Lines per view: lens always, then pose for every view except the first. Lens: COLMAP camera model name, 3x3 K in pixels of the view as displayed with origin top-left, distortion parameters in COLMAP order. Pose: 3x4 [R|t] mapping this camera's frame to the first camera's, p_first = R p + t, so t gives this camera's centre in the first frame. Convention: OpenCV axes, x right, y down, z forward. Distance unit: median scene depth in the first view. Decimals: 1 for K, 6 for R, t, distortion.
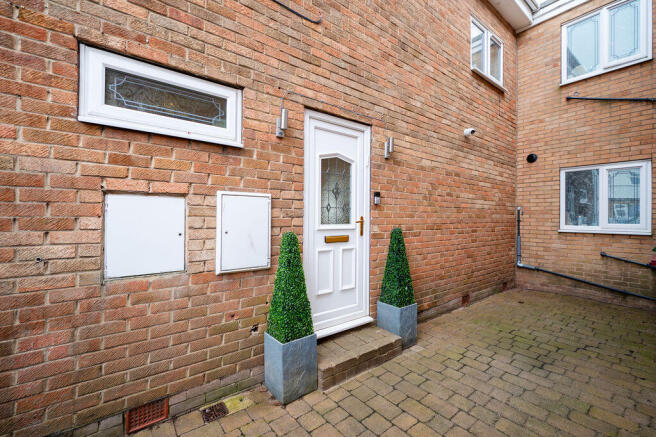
lens RADIAL K [[274.7, 0, 331.8], [0, 274.7, 215.2], [0, 0, 1]] dist [0.003197, 0.000289]
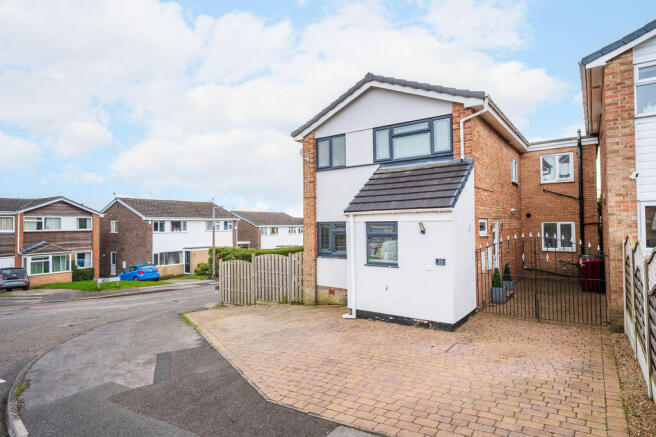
lens RADIAL K [[365.0, 0, 325.4], [0, 365.0, 221.6], [0, 0, 1]] dist [0.005190, 0.000663]
pose [[0.961372, -0.013612, 0.274916, -1.629049], [0.017766, 0.999762, -0.012626, -0.168429], [-0.274678, 0.017022, 0.961385, -1.325187]]
